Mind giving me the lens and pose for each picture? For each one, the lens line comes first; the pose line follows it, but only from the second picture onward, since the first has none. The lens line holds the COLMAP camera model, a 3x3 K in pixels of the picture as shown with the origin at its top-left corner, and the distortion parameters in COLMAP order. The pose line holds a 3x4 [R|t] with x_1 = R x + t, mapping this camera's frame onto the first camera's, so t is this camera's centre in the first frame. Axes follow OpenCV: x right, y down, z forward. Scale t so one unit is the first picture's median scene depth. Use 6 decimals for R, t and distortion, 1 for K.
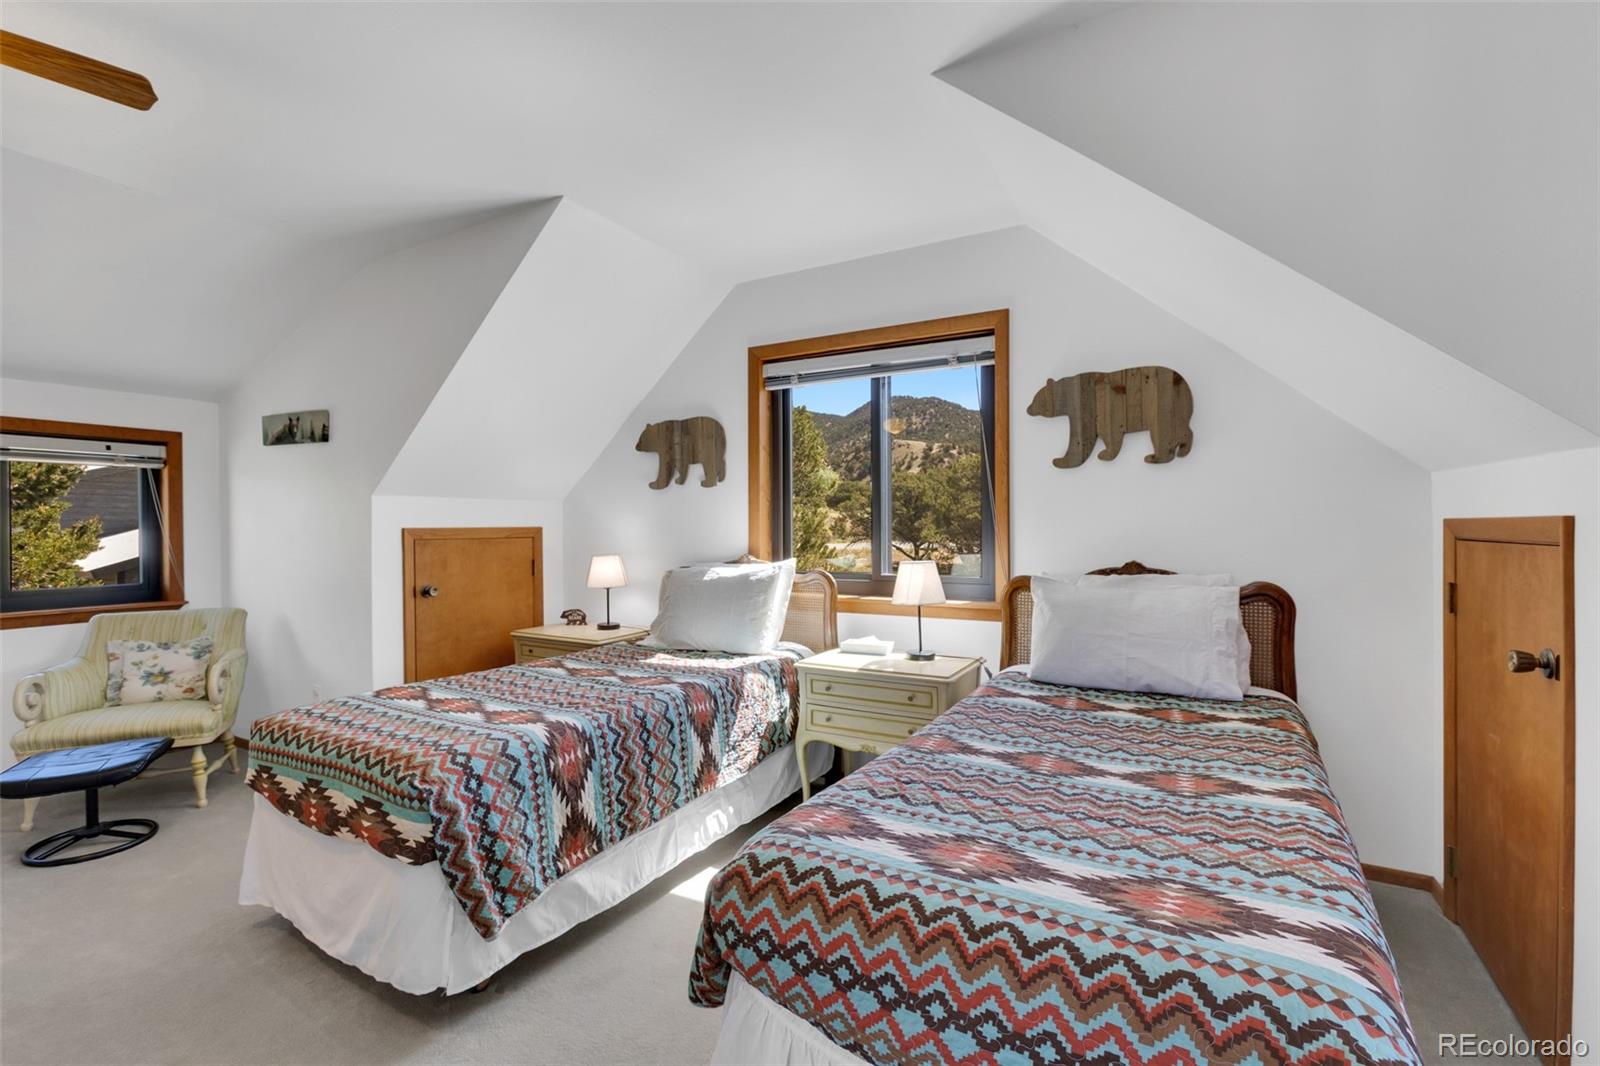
lens RADIAL K [[726.4, 0, 799.4], [0, 726.4, 535.8], [0, 0, 1]] dist [-0.016107, 0.003408]
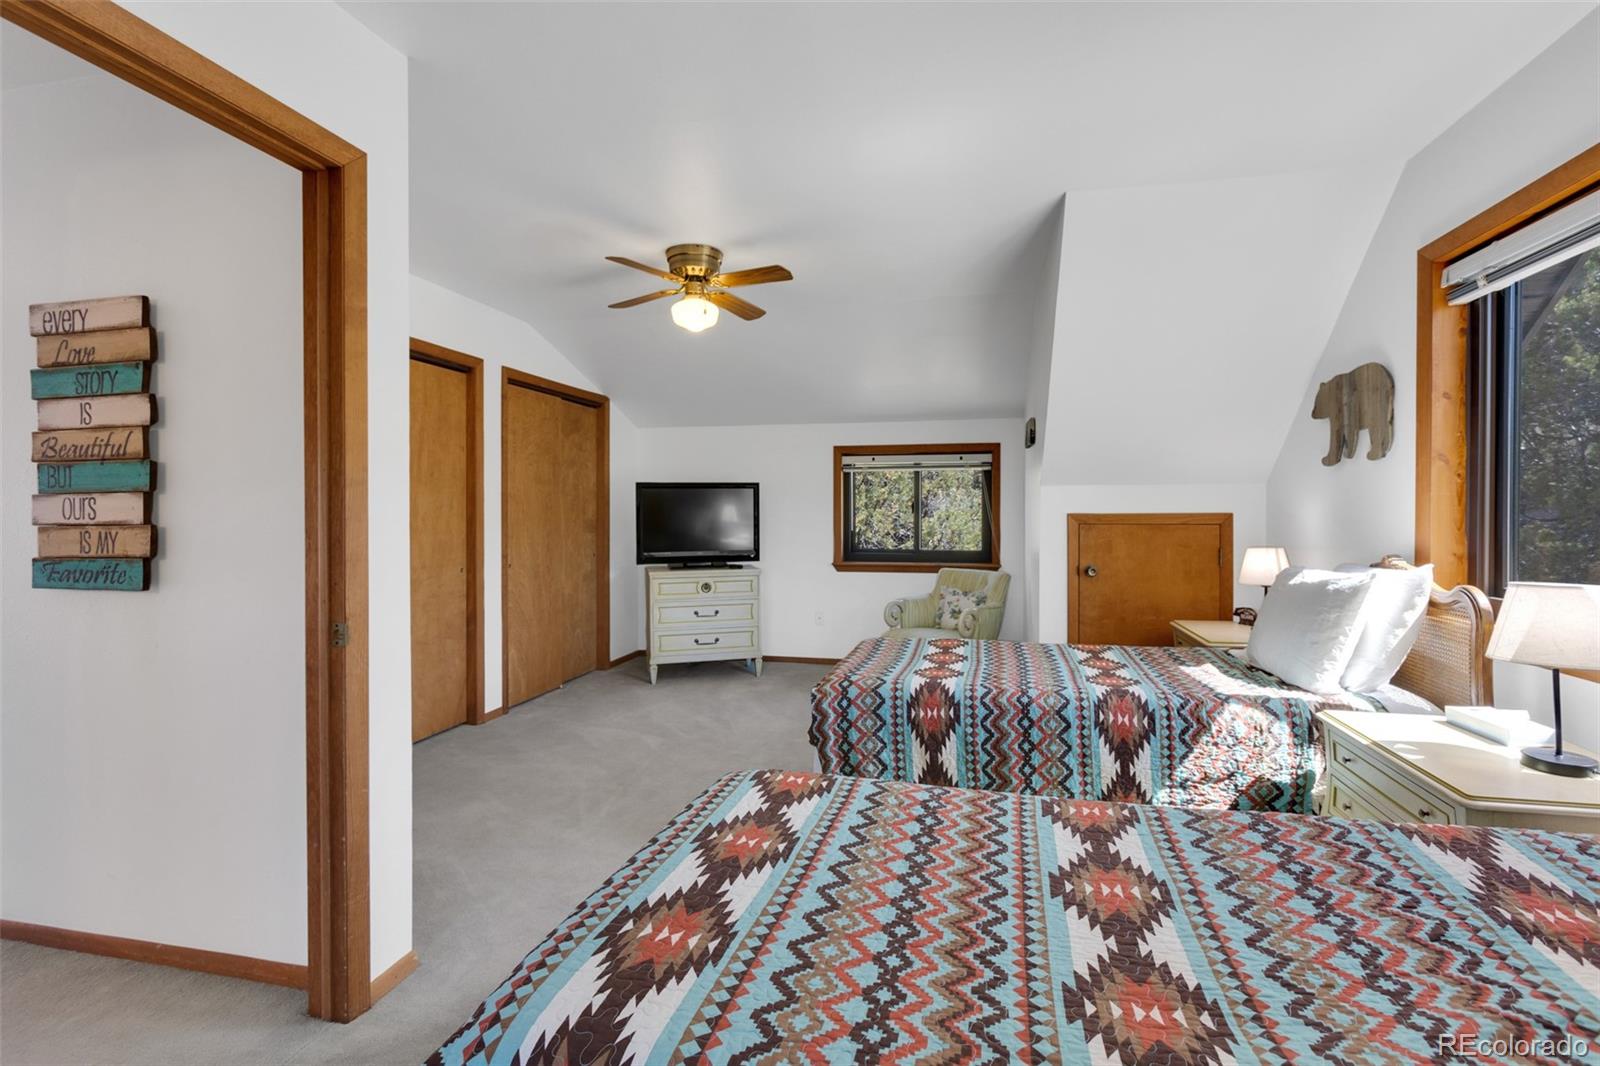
lens RADIAL K [[726.4, 0, 798.8], [0, 726.4, 516.7], [0, 0, 1]] dist [-0.016107, 0.003408]
pose [[0.284809, 0.011507, -0.958515, 0.617859], [-0.010528, 0.999905, 0.008876, -0.016379], [0.958526, 0.007563, 0.284903, 0.381281]]
